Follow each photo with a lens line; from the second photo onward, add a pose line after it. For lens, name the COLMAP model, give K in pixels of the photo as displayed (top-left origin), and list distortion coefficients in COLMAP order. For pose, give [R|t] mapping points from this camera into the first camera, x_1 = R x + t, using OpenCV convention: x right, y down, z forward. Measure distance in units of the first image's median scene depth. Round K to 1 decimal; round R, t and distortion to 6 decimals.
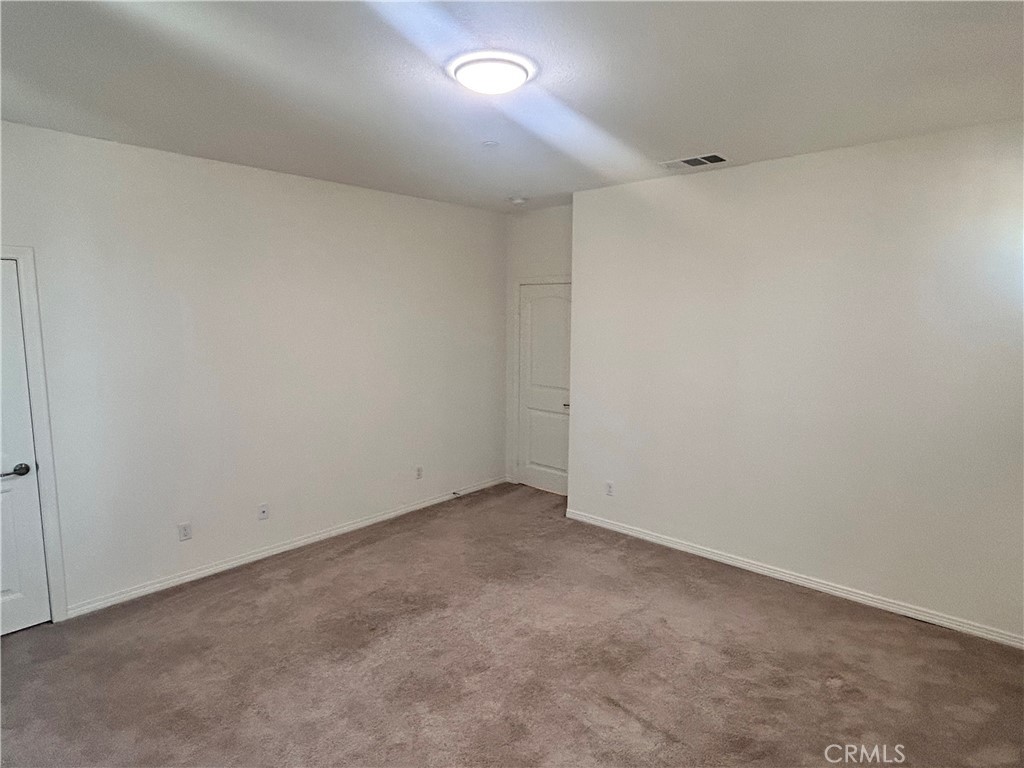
lens RADIAL K [[583.4, 0, 510.2], [0, 583.4, 387.1], [0, 0, 1]] dist [-0.002533, -0.002172]
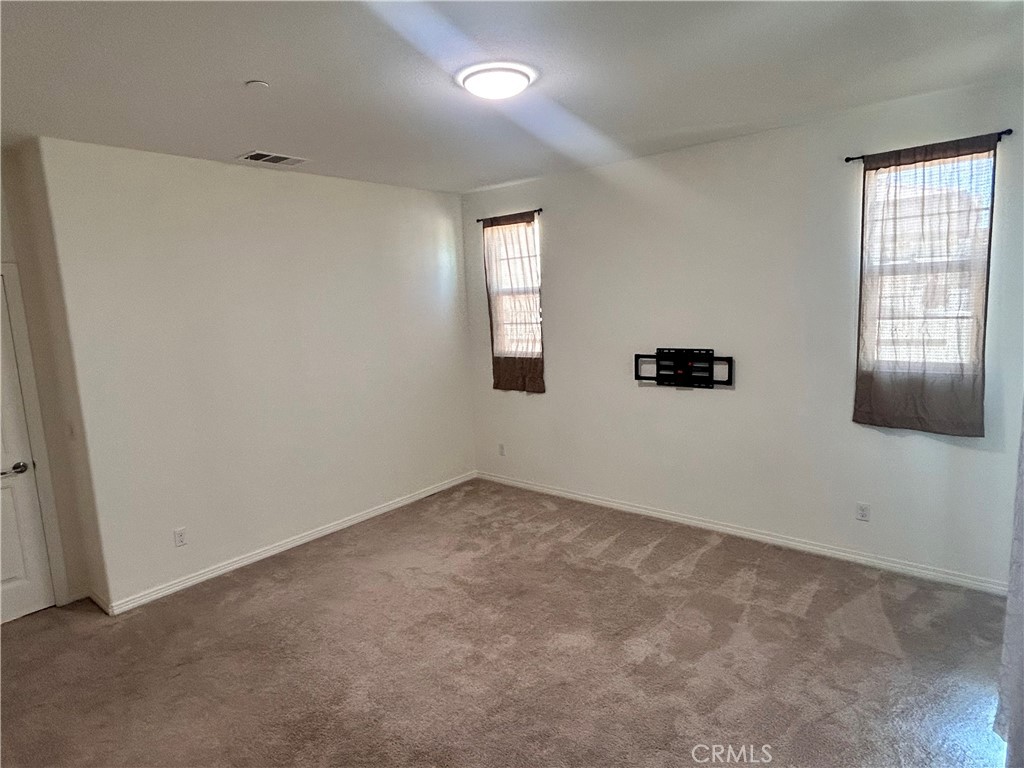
lens RADIAL K [[583.4, 0, 511.4], [0, 583.4, 386.0], [0, 0, 1]] dist [-0.002533, -0.002172]
pose [[-0.047454, -0.143510, 0.988511, -0.758840], [0.170049, 0.974019, 0.149569, -0.083703], [-0.984292, 0.175193, -0.021817, 0.686339]]
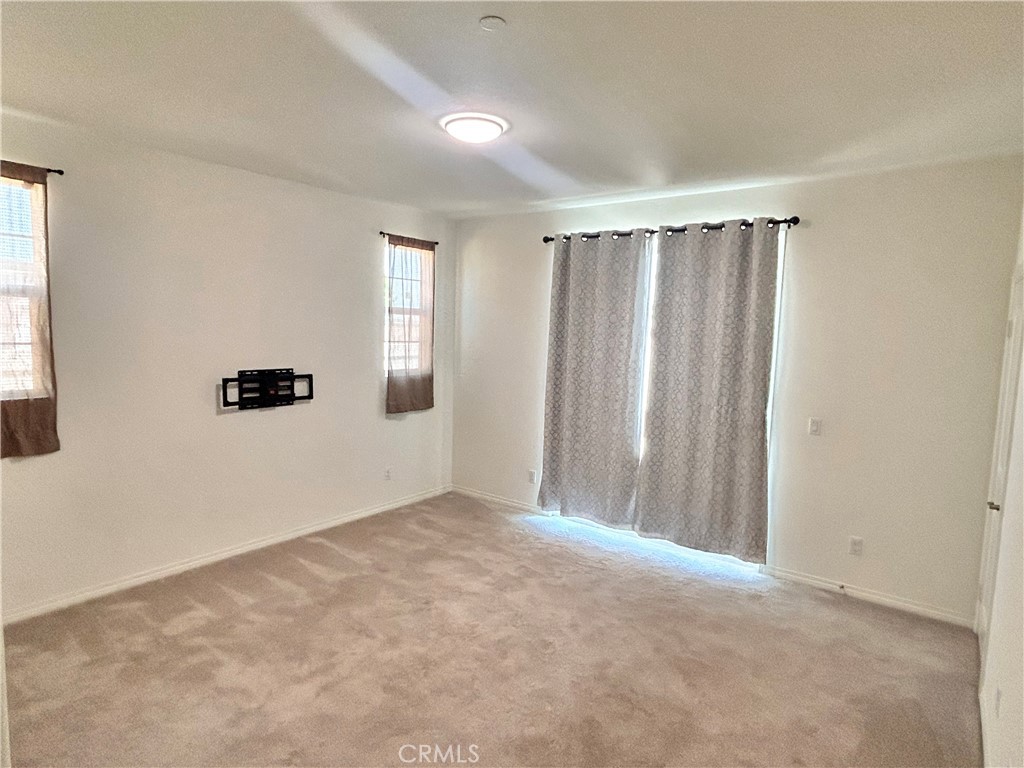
lens RADIAL K [[583.4, 0, 517.5], [0, 583.4, 385.3], [0, 0, 1]] dist [-0.002533, -0.002172]
pose [[-0.993922, -0.019222, -0.108391, -0.006212], [-0.043286, 0.973564, 0.224273, -0.175545], [0.101215, 0.227602, -0.968480, 1.485822]]
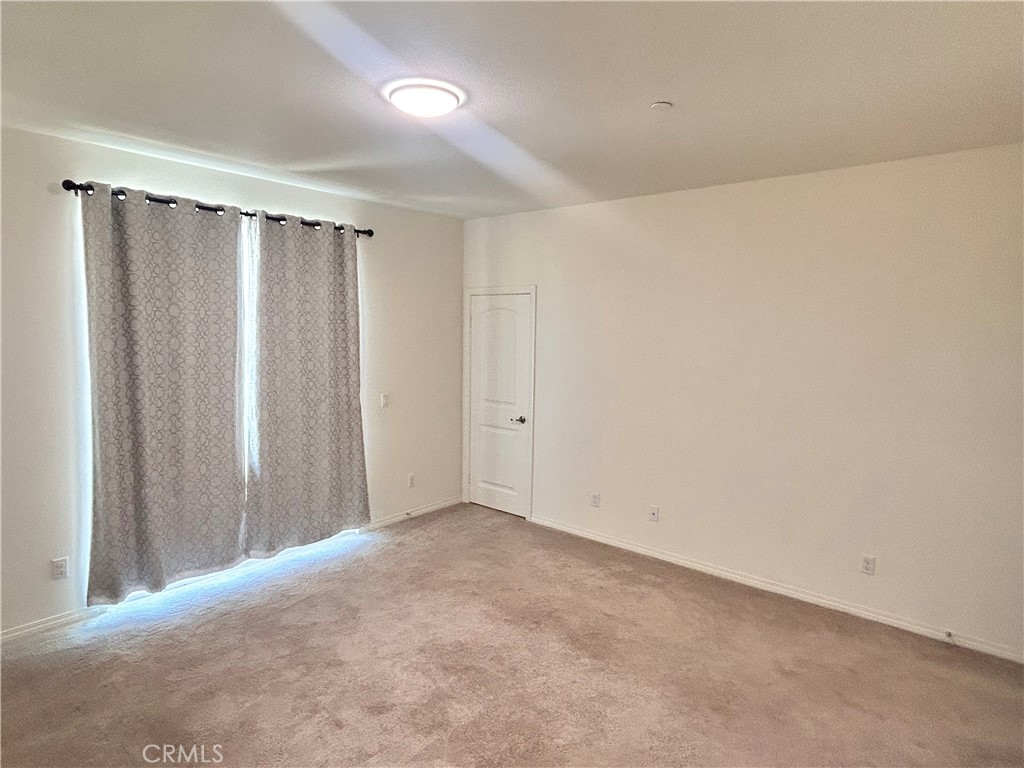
lens RADIAL K [[583.4, 0, 508.6], [0, 583.4, 383.0], [0, 0, 1]] dist [-0.002533, -0.002172]
pose [[0.044658, 0.102017, -0.993780, 0.681576], [-0.146279, 0.984718, 0.094513, -0.095213], [0.988235, 0.141149, 0.058899, 0.724573]]
